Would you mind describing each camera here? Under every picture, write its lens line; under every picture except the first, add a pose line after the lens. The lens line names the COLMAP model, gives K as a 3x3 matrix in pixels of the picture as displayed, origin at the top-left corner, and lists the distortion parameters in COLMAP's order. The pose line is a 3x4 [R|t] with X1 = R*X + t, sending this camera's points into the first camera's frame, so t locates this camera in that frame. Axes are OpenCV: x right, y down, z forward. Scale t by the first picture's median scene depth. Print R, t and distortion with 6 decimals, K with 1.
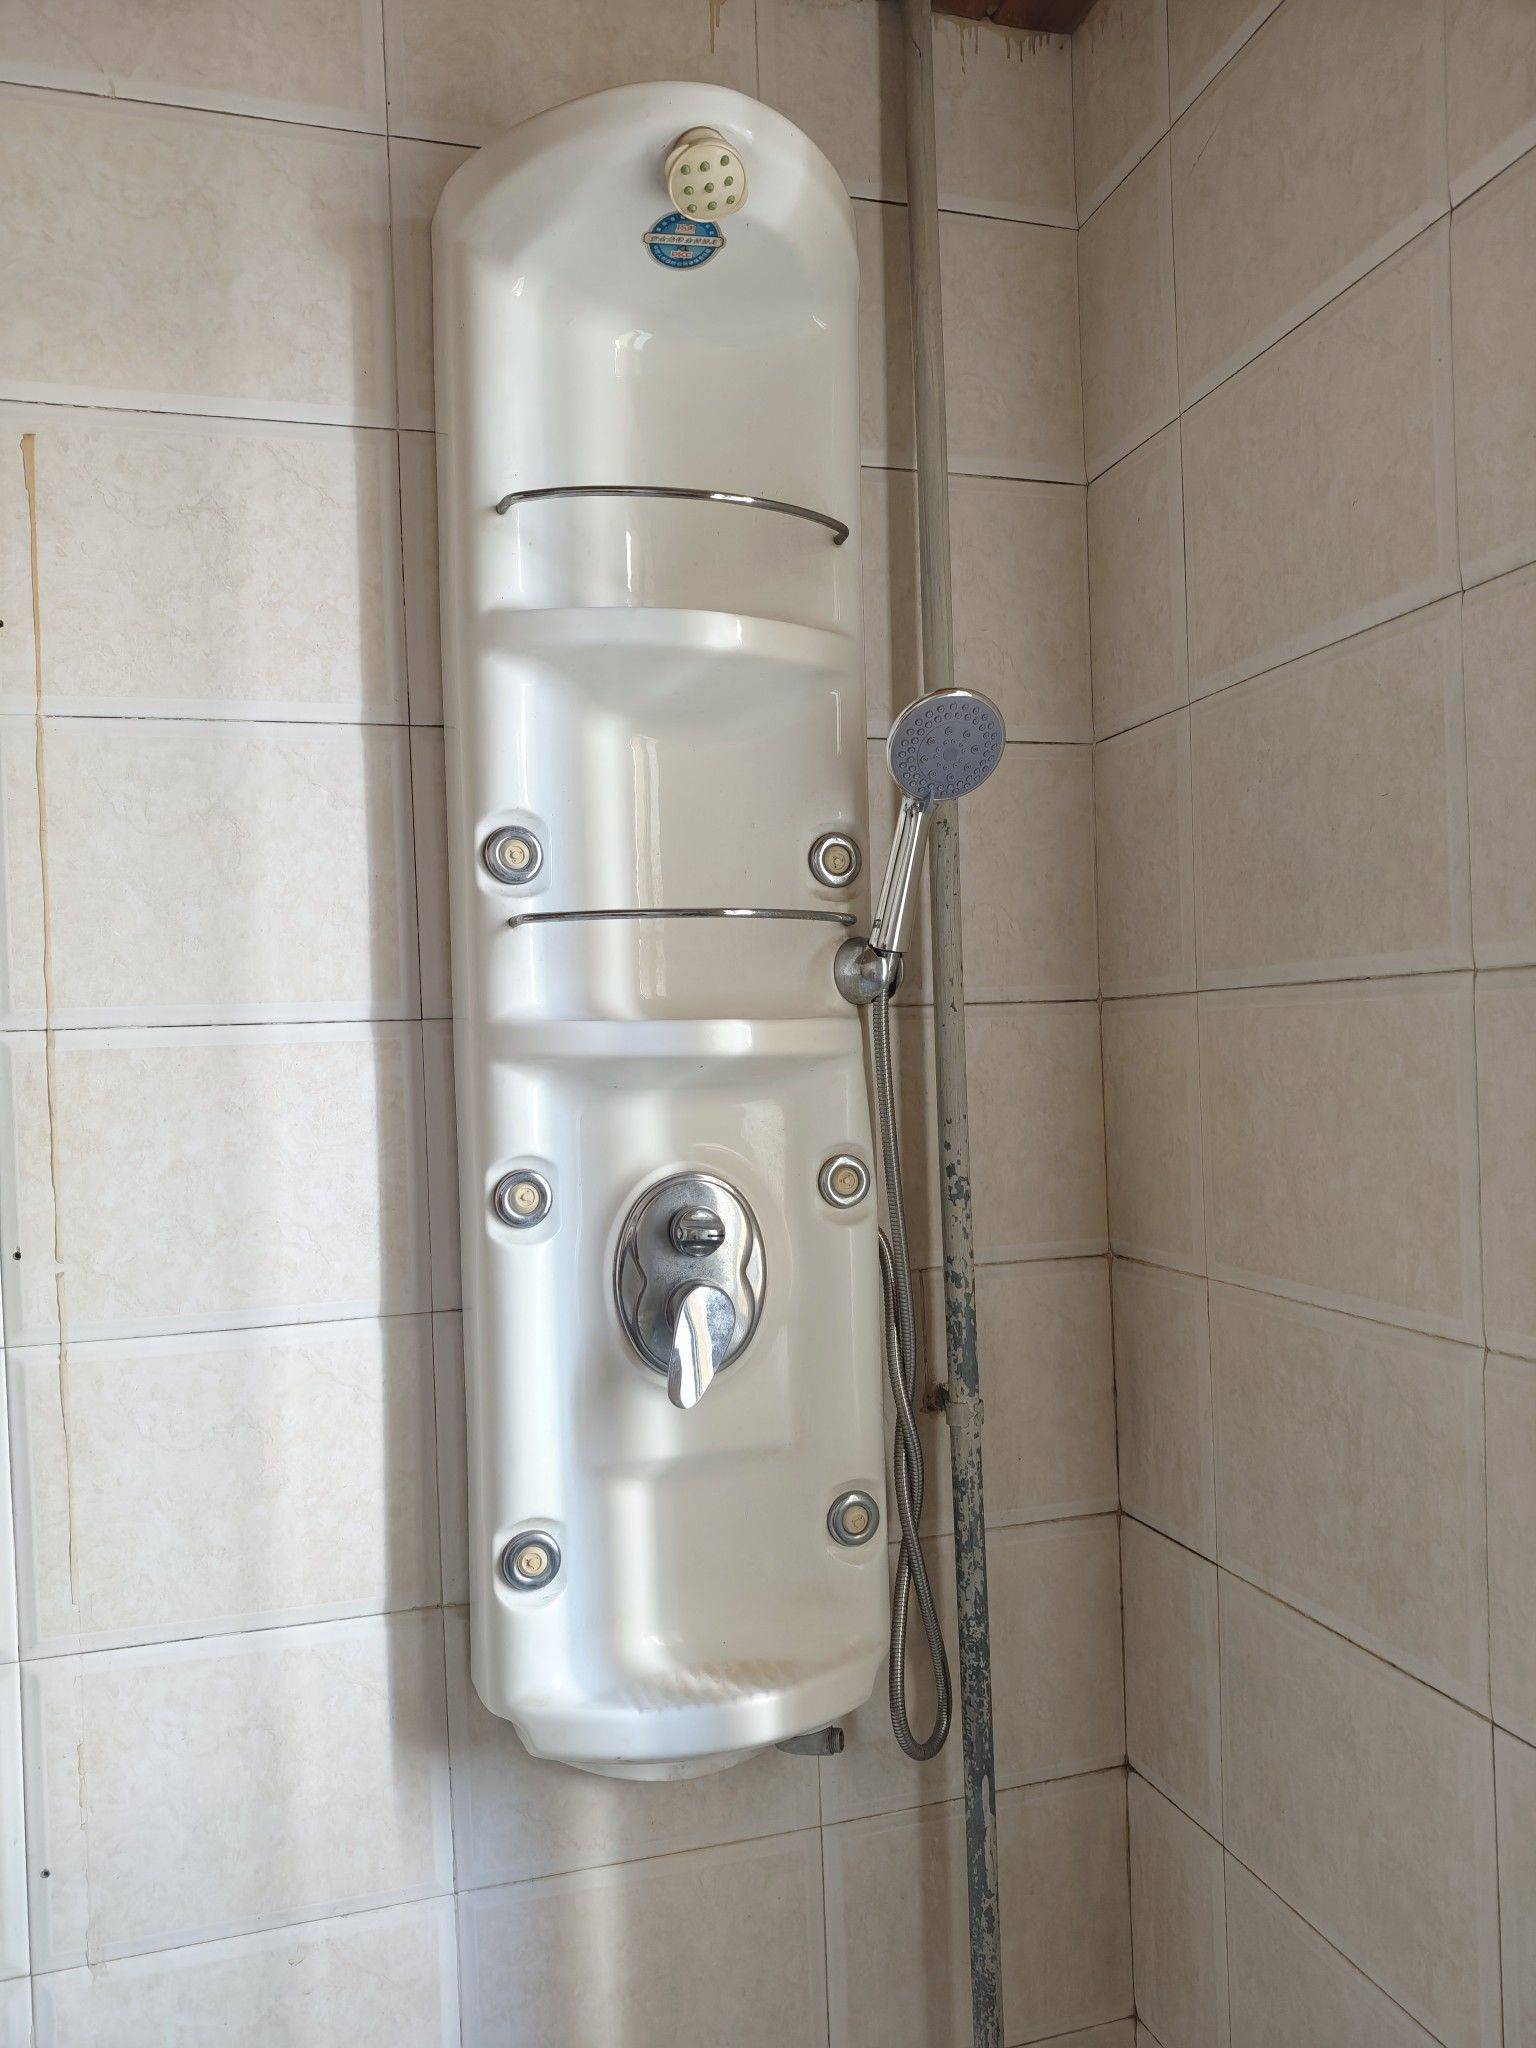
lens RADIAL K [[1487.7, 0, 775.3], [0, 1487.7, 1056.7], [0, 0, 1]] dist [0.015386, -0.029468]
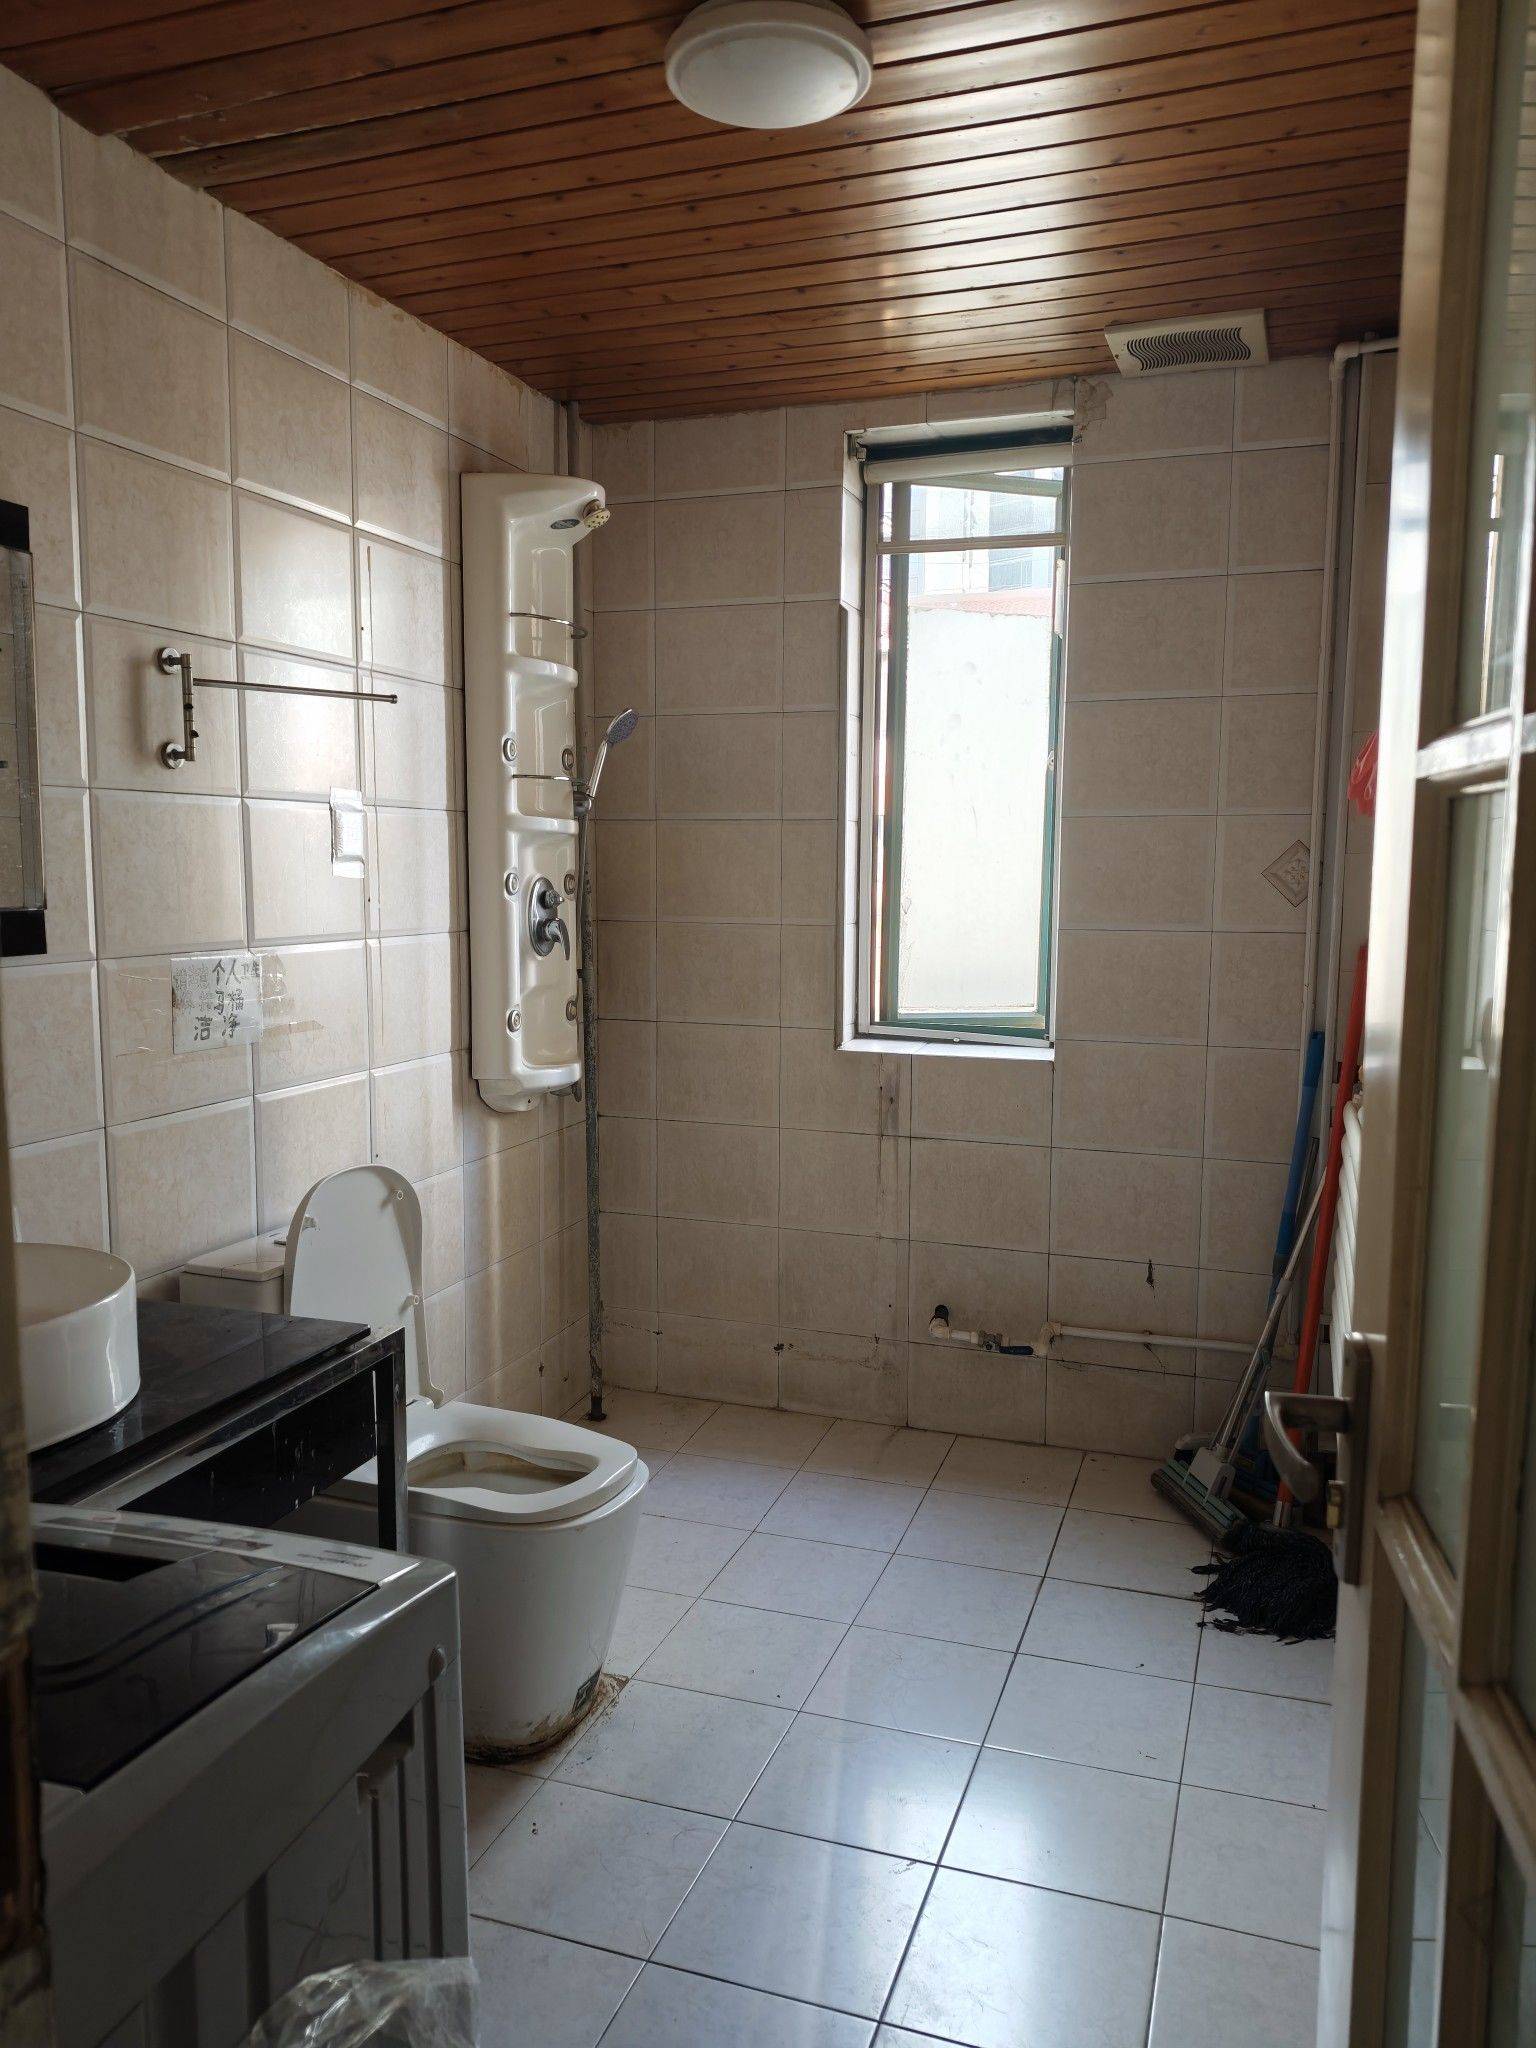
lens RADIAL K [[1515.7, 0, 764.5], [0, 1515.7, 1063.1], [0, 0, 1]] dist [0.069831, -0.124727]
pose [[0.590002, -0.067444, 0.804580, -2.005758], [-0.020130, 0.994967, 0.098164, 0.132904], [-0.807151, -0.074113, 0.585675, -0.915519]]
